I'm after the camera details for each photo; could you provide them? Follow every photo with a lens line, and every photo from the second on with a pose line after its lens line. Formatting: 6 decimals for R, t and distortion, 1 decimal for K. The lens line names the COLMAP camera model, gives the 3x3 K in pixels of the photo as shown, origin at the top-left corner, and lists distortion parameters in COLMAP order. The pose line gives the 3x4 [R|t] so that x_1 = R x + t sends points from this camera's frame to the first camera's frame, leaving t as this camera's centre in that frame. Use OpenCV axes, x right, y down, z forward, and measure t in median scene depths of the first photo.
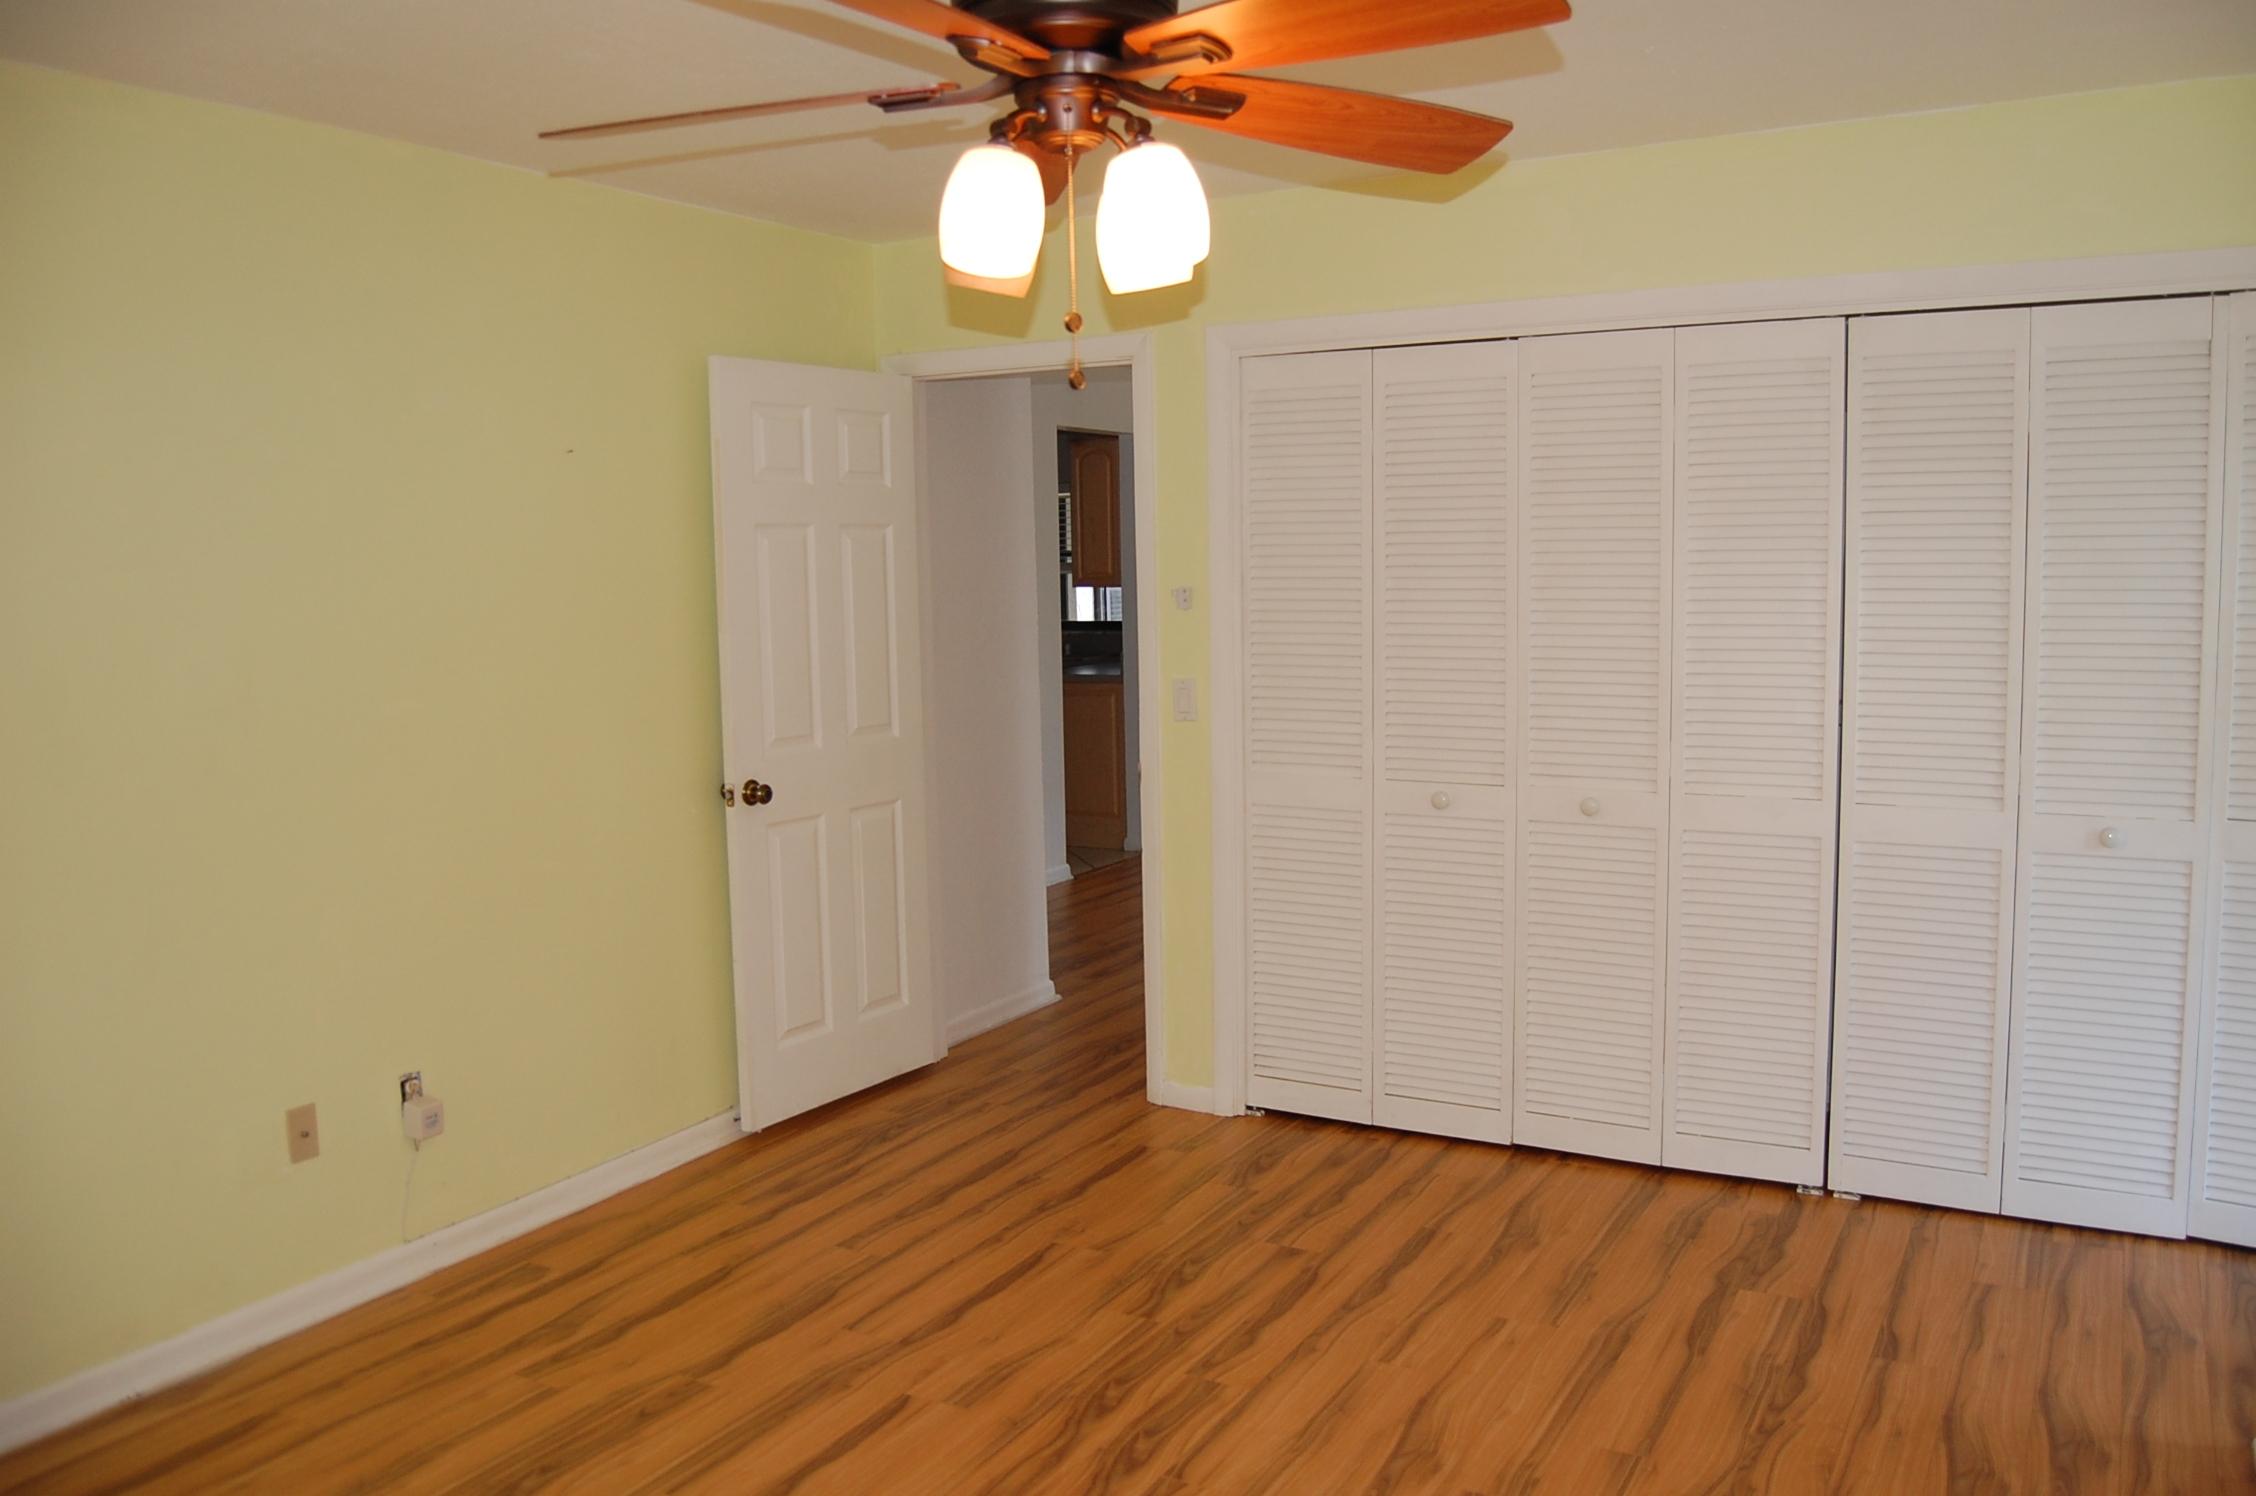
lens RADIAL K [[1770.4, 0, 1152.7], [0, 1770.4, 790.5], [0, 0, 1]] dist [-0.061198, 0.001291]
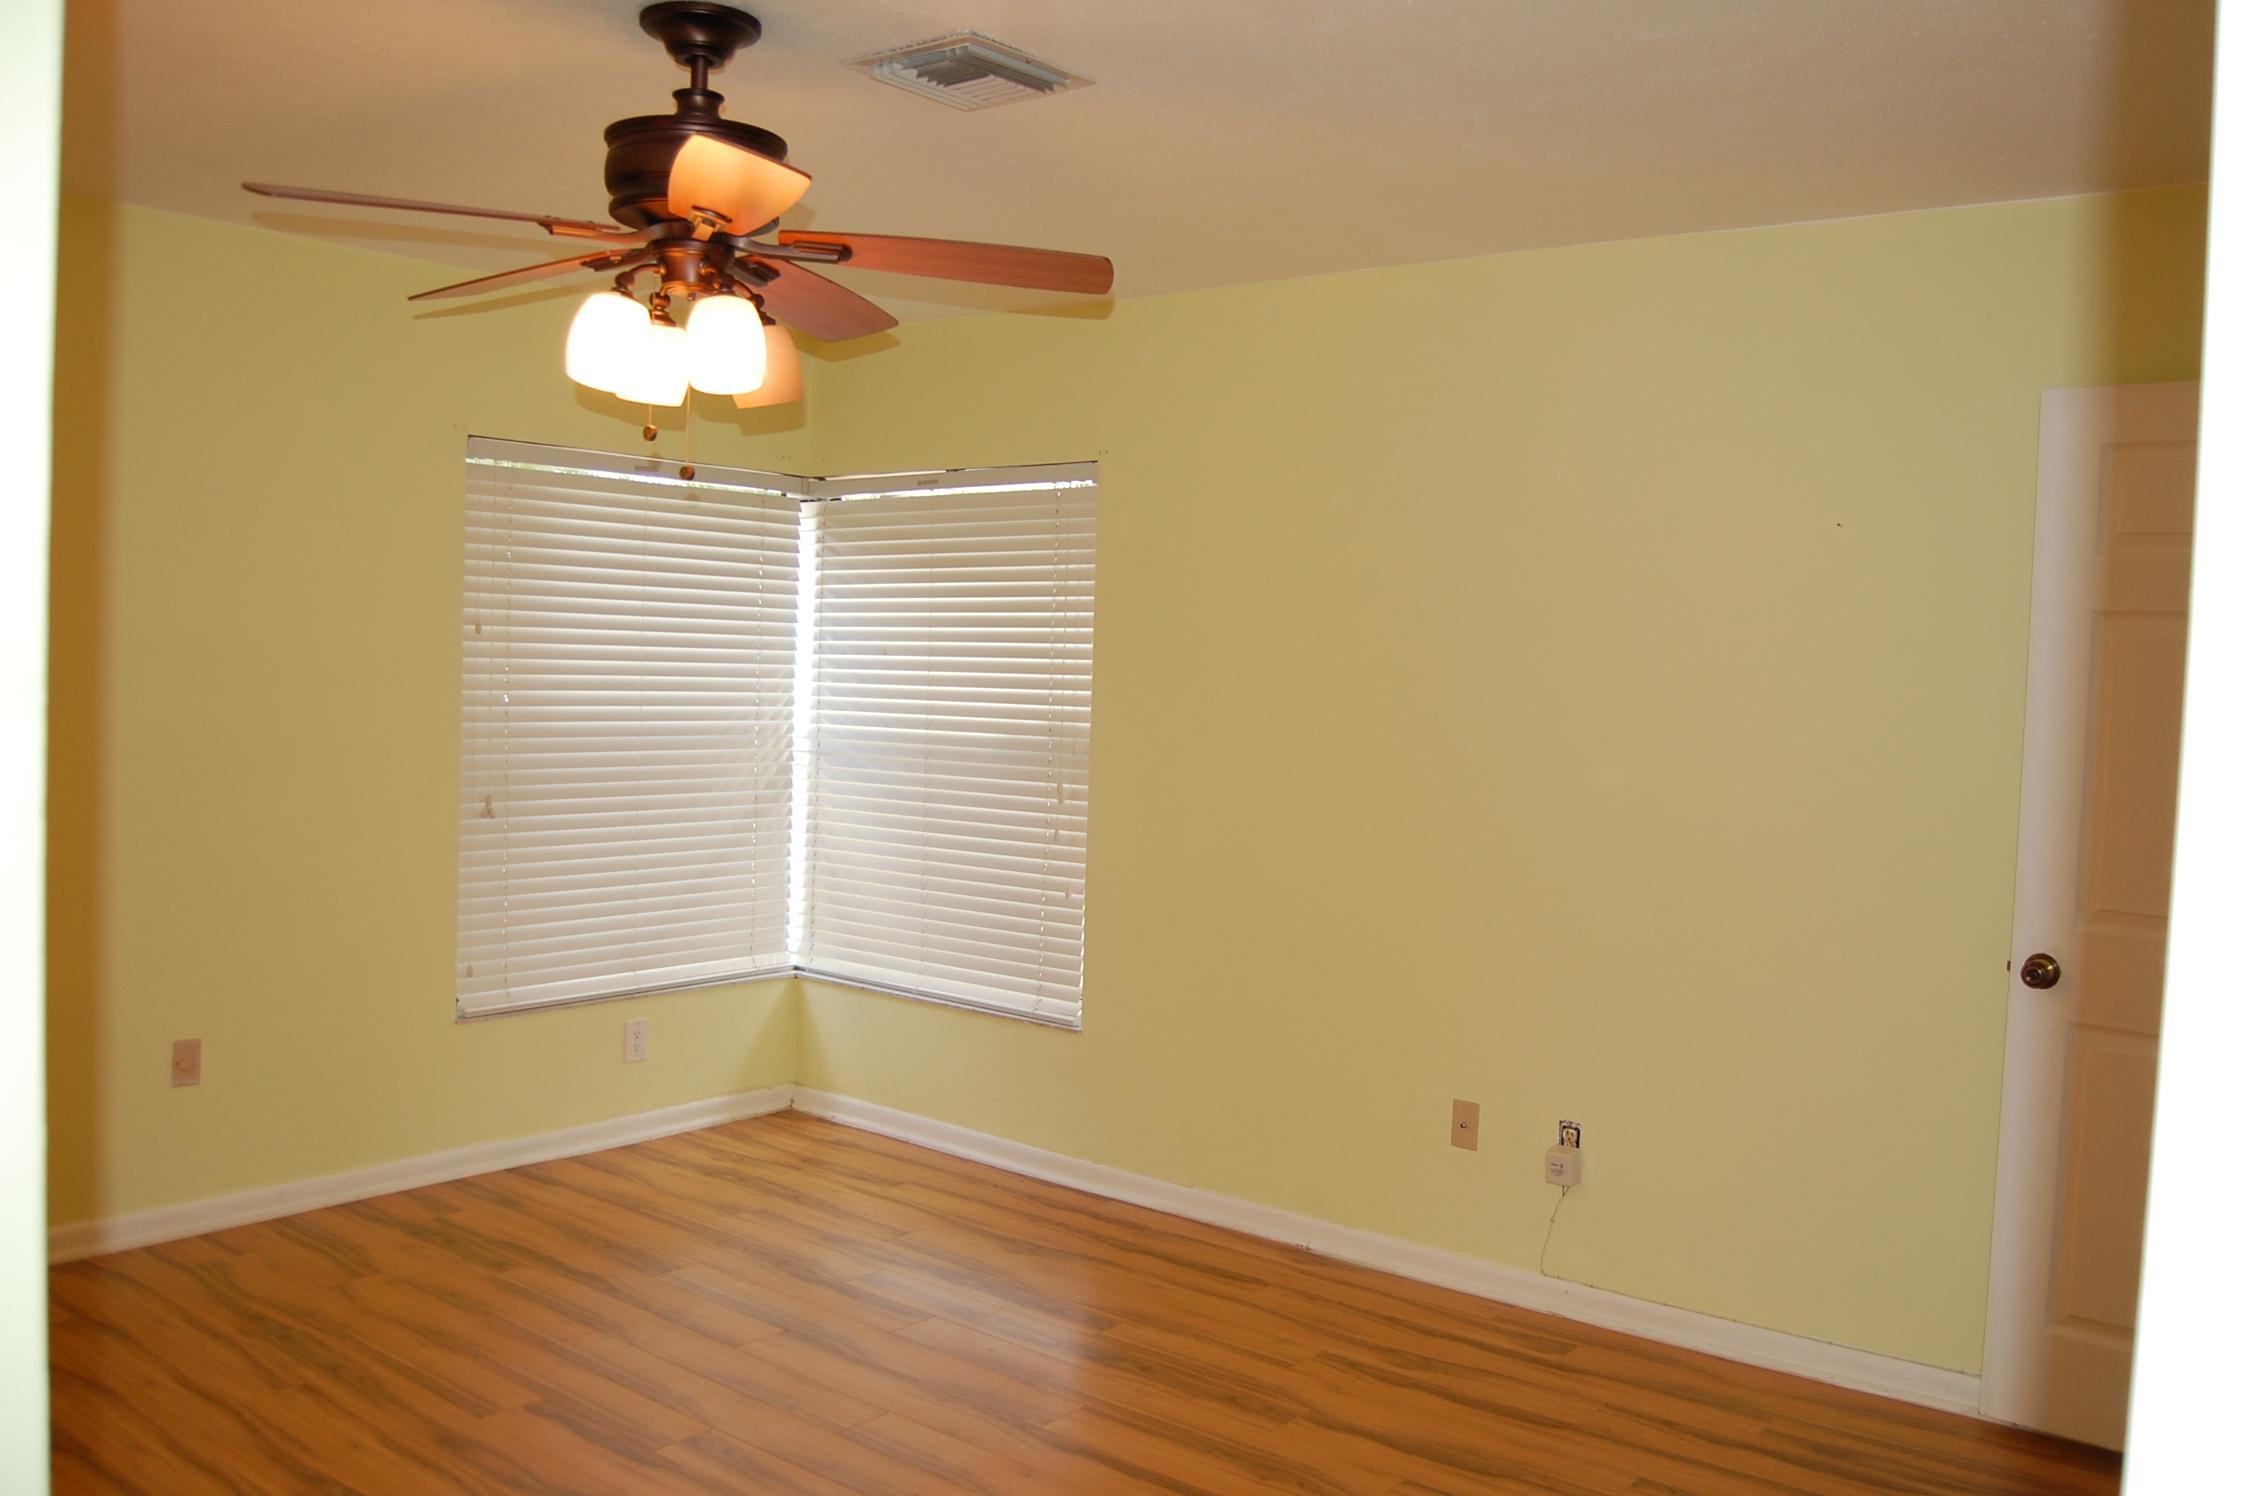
lens RADIAL K [[1869.6, 0, 1128.0], [0, 1869.6, 748.0], [0, 0, 1]] dist [-0.066505, -0.000610]
pose [[-0.180294, 0.063981, -0.981530, 0.819828], [-0.152476, 0.984002, 0.092149, -0.141930], [0.971723, 0.166274, -0.167654, 1.028426]]
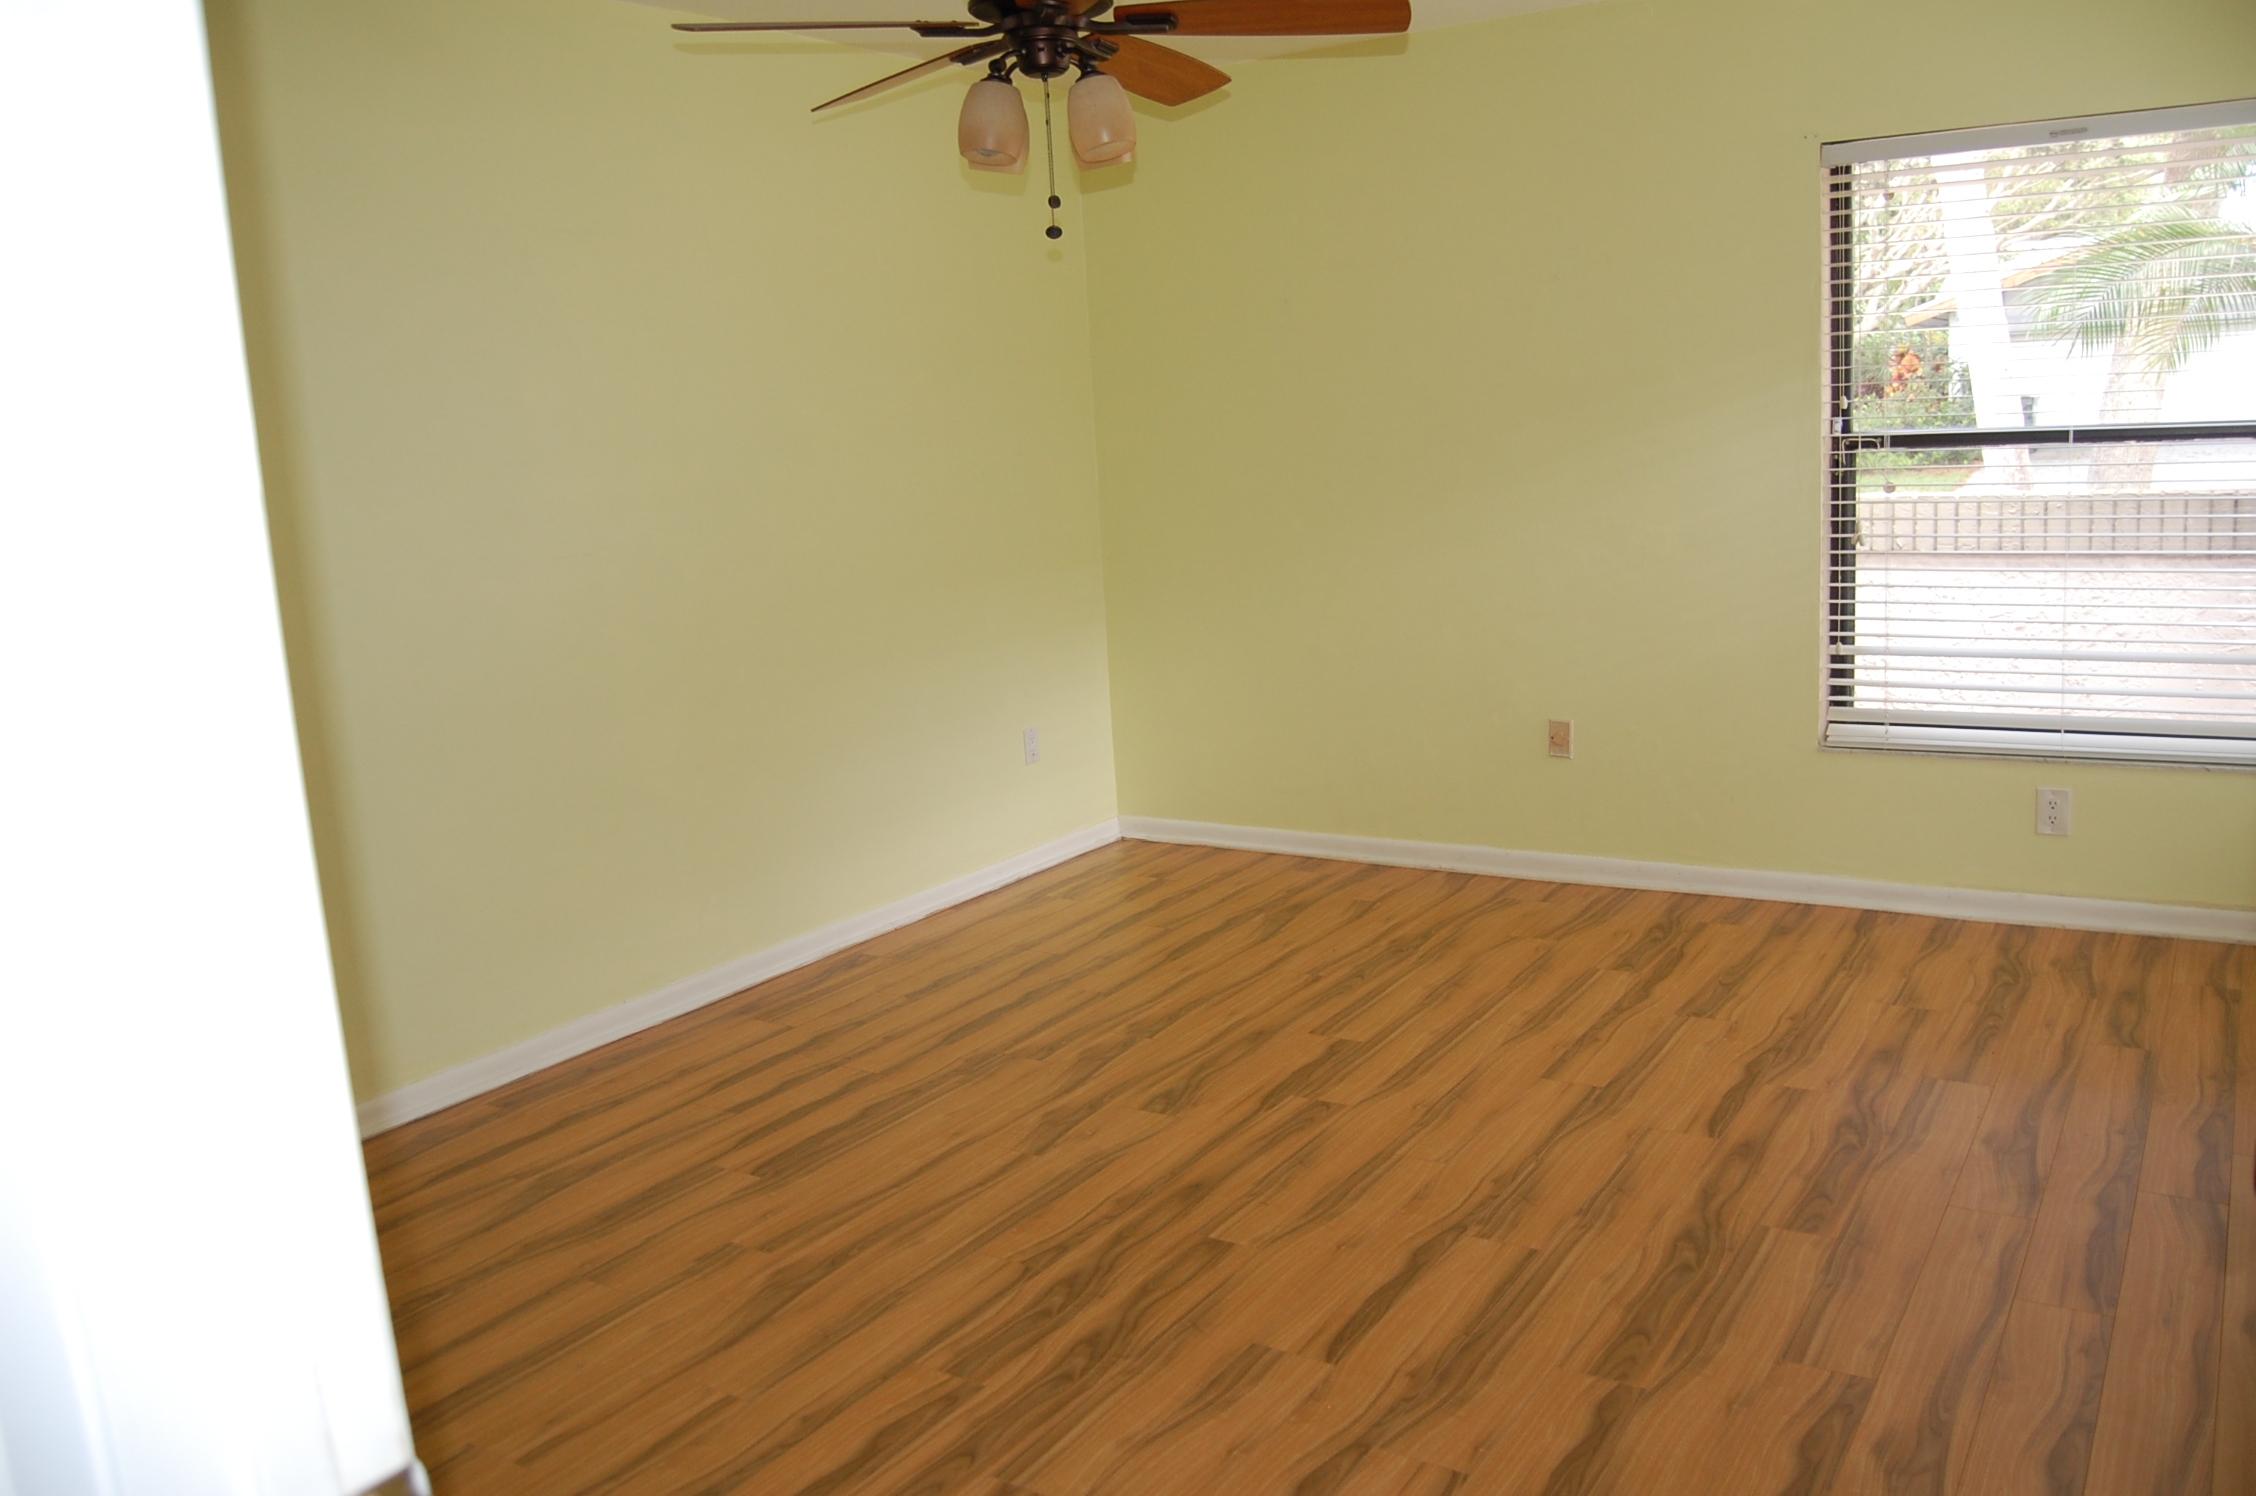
lens RADIAL K [[1770.4, 0, 1152.7], [0, 1770.4, 790.5], [0, 0, 1]] dist [-0.061198, 0.001291]
pose [[-0.995418, 0.061919, 0.072868, -0.131795], [0.082538, 0.941137, 0.327793, -0.174080], [-0.048283, 0.332305, -0.941935, 1.656816]]
